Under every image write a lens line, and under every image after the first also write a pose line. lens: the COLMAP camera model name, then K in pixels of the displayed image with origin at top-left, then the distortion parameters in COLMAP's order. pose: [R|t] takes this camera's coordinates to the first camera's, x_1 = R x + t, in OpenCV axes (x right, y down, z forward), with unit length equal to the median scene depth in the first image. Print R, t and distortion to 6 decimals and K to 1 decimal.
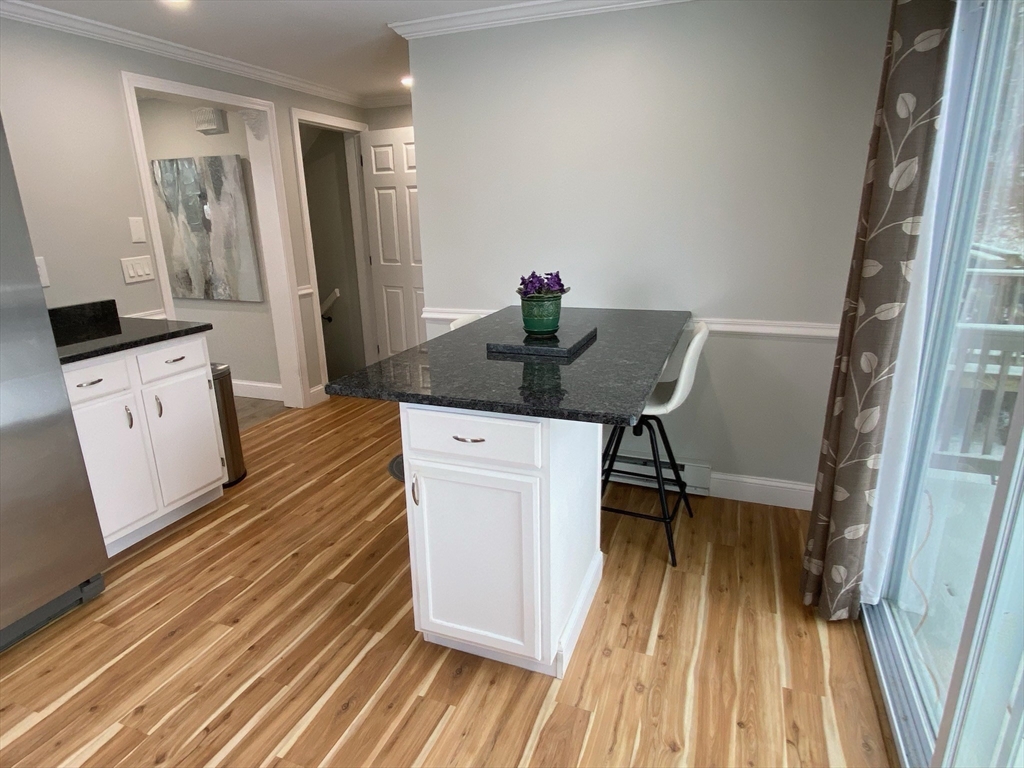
lens RADIAL K [[587.8, 0, 509.7], [0, 587.8, 380.5], [0, 0, 1]] dist [0.056367, -0.060142]
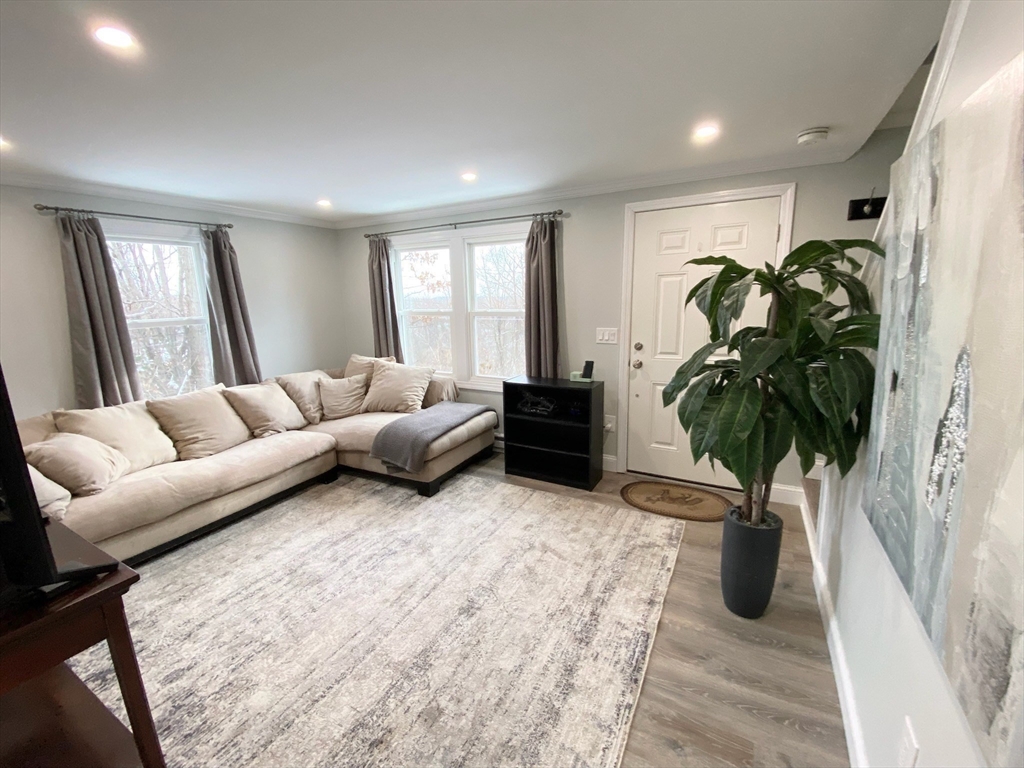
lens RADIAL K [[426.0, 0, 510.6], [0, 426.0, 384.6], [0, 0, 1]] dist [0.033325, -0.023879]
pose [[-0.130898, 0.222418, -0.966124, -0.513580], [-0.249556, 0.935737, 0.249234, -0.307613], [0.959473, 0.273726, -0.066980, 1.040626]]
